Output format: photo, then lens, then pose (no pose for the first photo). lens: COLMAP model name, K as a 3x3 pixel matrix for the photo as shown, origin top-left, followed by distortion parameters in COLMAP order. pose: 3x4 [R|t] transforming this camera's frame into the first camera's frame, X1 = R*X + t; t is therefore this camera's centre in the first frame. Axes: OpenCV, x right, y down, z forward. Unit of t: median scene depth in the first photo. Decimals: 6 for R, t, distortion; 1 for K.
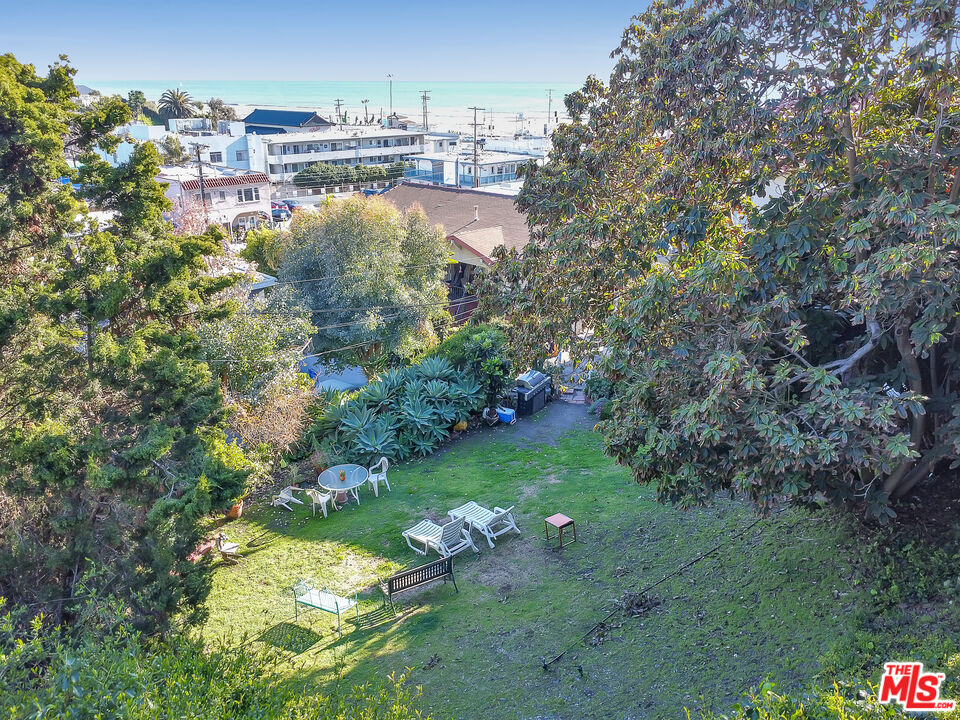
lens RADIAL K [[730.4, 0, 481.4], [0, 730.4, 352.3], [0, 0, 1]] dist [0.008921, -0.004279]
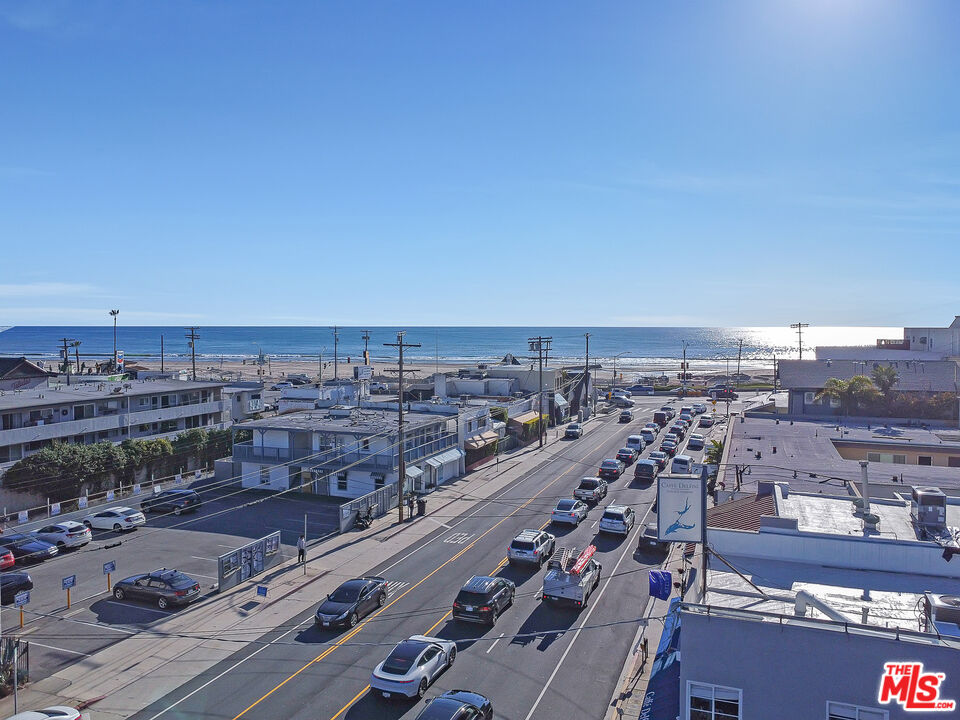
lens RADIAL K [[730.4, 0, 481.4], [0, 730.4, 352.3], [0, 0, 1]] dist [0.008921, -0.004279]
pose [[0.920660, -0.017017, 0.389995, -0.128830], [0.138337, 0.948436, -0.285187, -0.110636], [-0.365032, 0.316511, 0.875541, 0.339258]]
